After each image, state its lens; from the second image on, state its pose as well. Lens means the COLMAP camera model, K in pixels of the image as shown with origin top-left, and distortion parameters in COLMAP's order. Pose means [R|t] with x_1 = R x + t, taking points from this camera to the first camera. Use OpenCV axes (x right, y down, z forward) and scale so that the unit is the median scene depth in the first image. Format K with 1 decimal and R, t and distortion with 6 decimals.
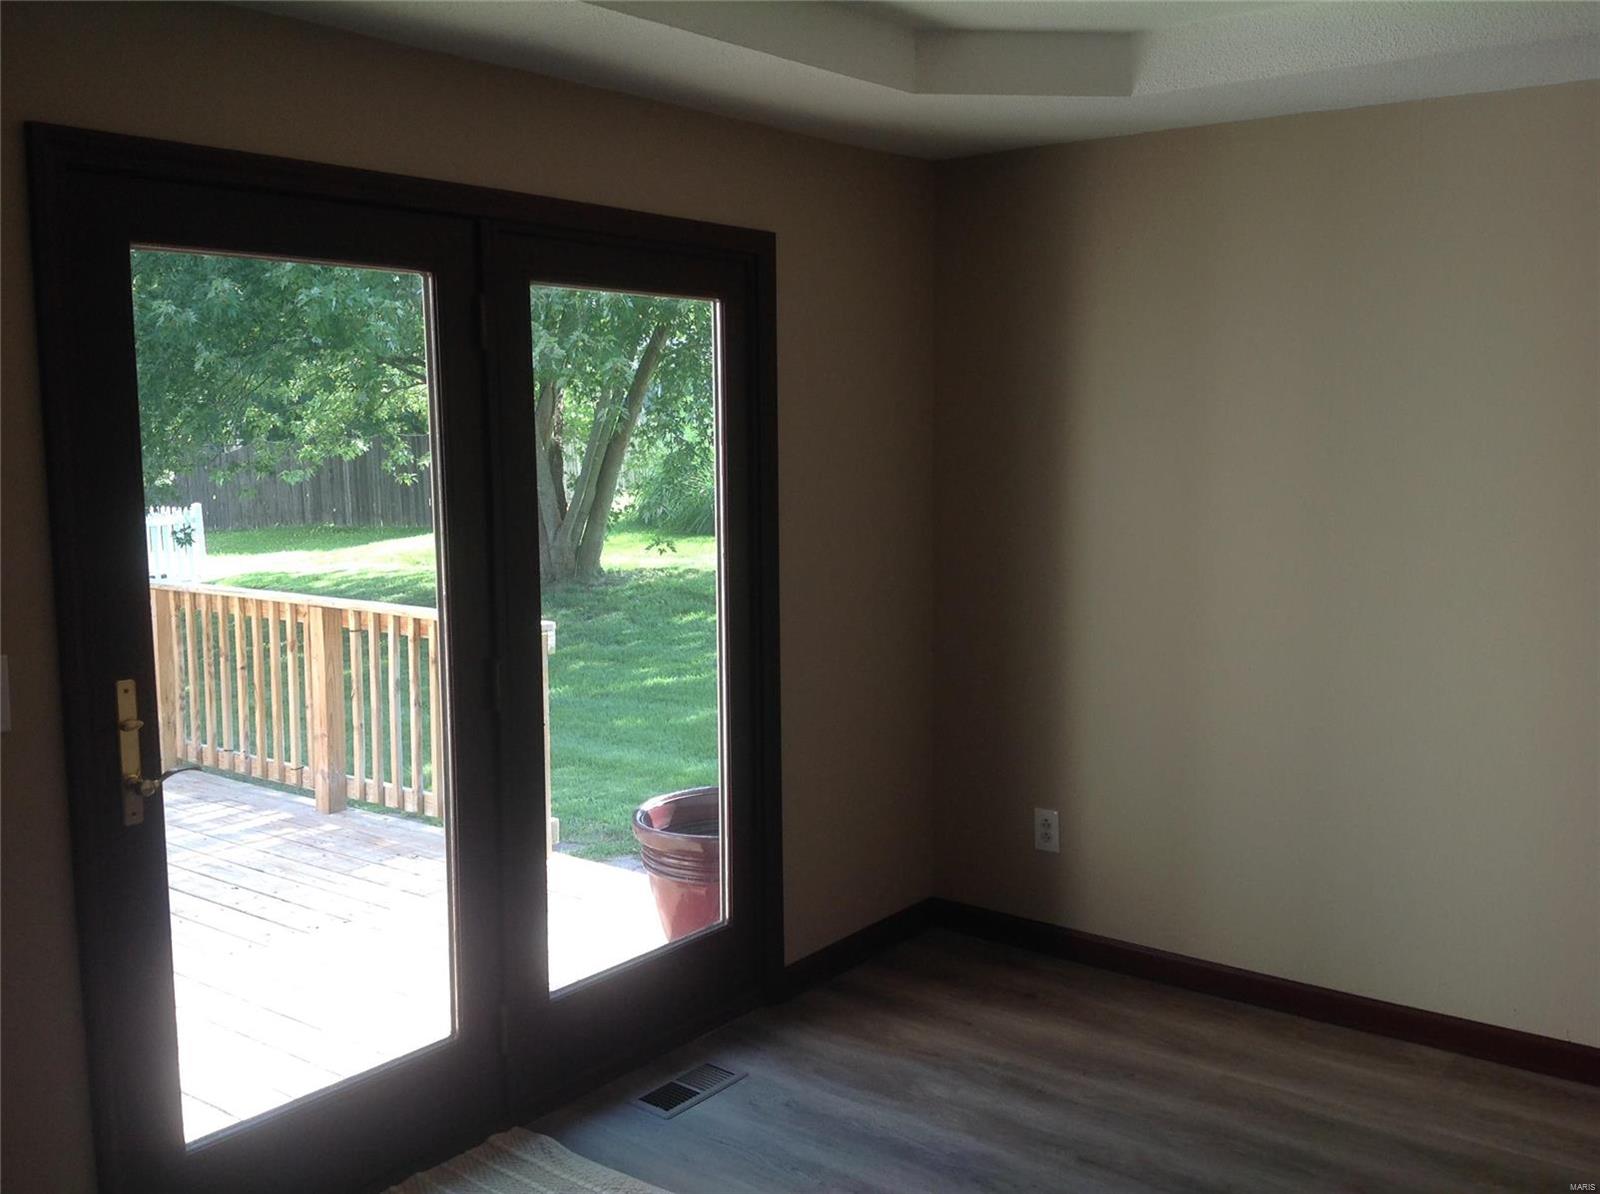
lens RADIAL K [[1537.0, 0, 786.6], [0, 1537.0, 611.9], [0, 0, 1]] dist [0.068642, 0.000000]
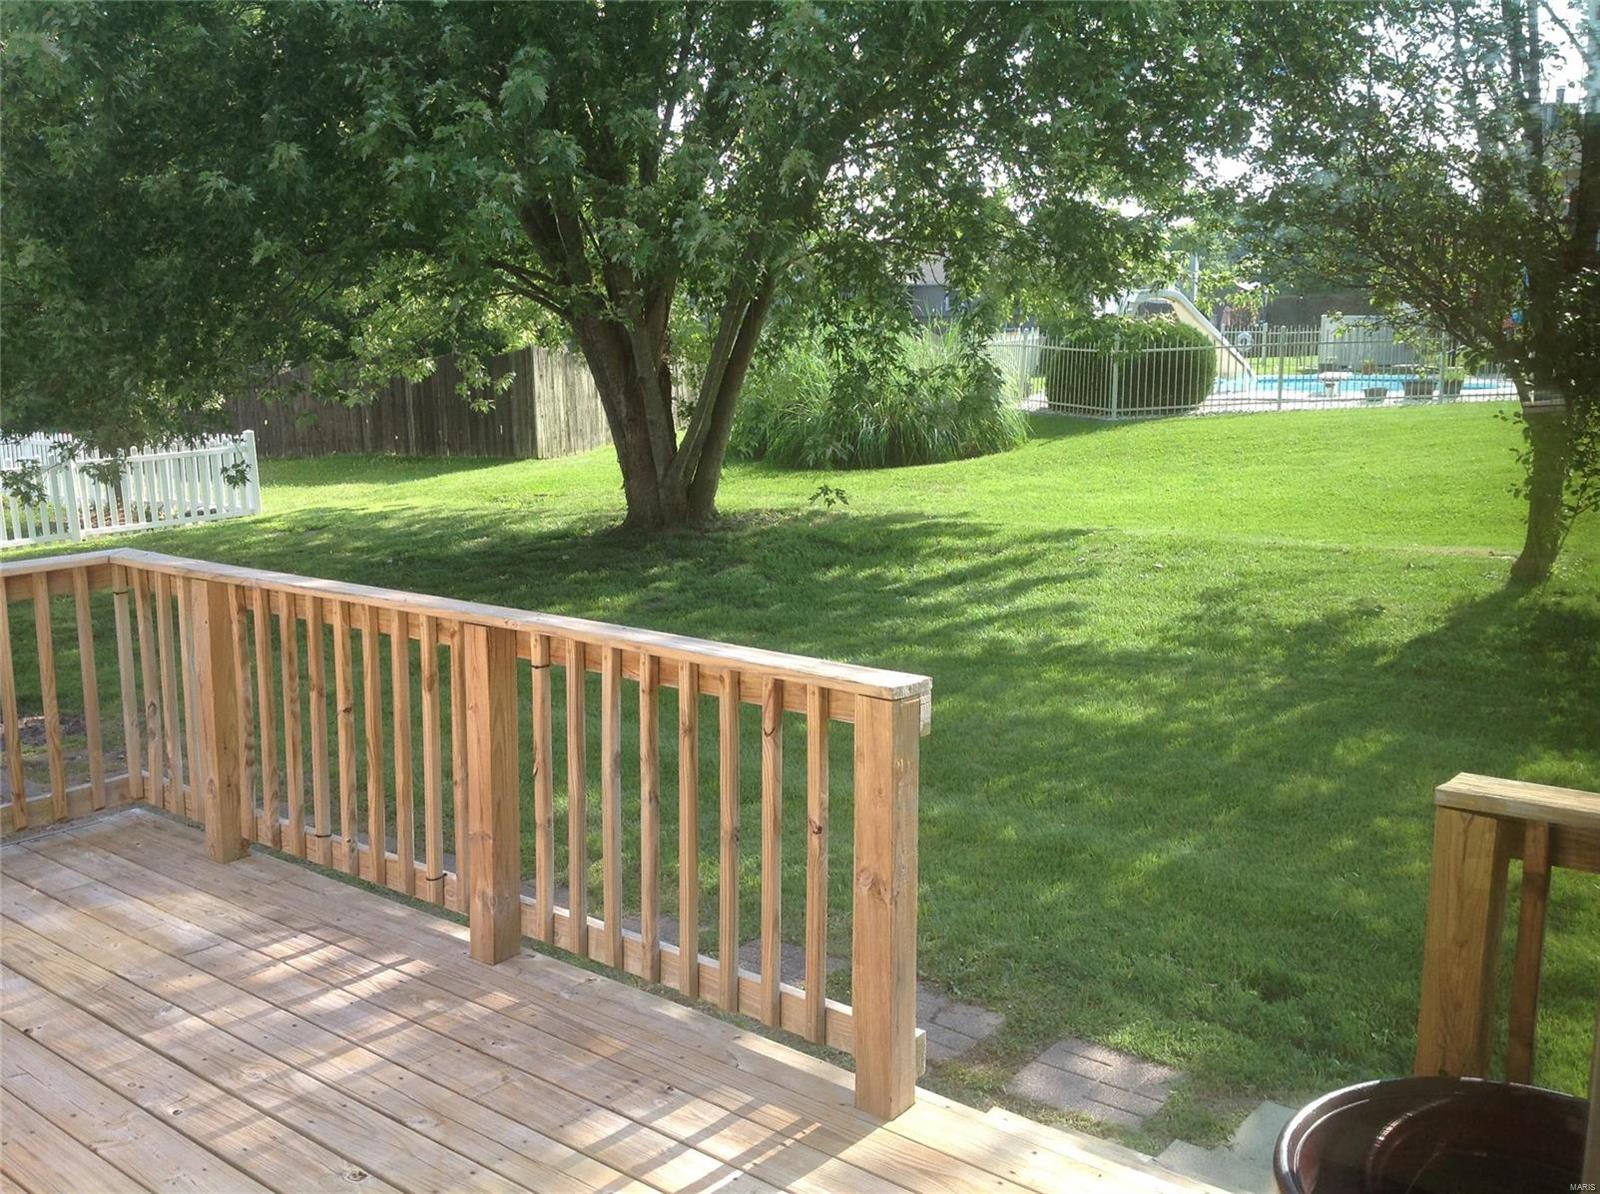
lens RADIAL K [[1537.0, 0, 812.5], [0, 1537.0, 583.4], [0, 0, 1]] dist [0.068642, 0.000000]
pose [[0.999923, 0.007749, -0.009707, -0.149000], [-0.007458, 0.999533, 0.029646, -0.034182], [0.009932, -0.029572, 0.999513, 0.358004]]
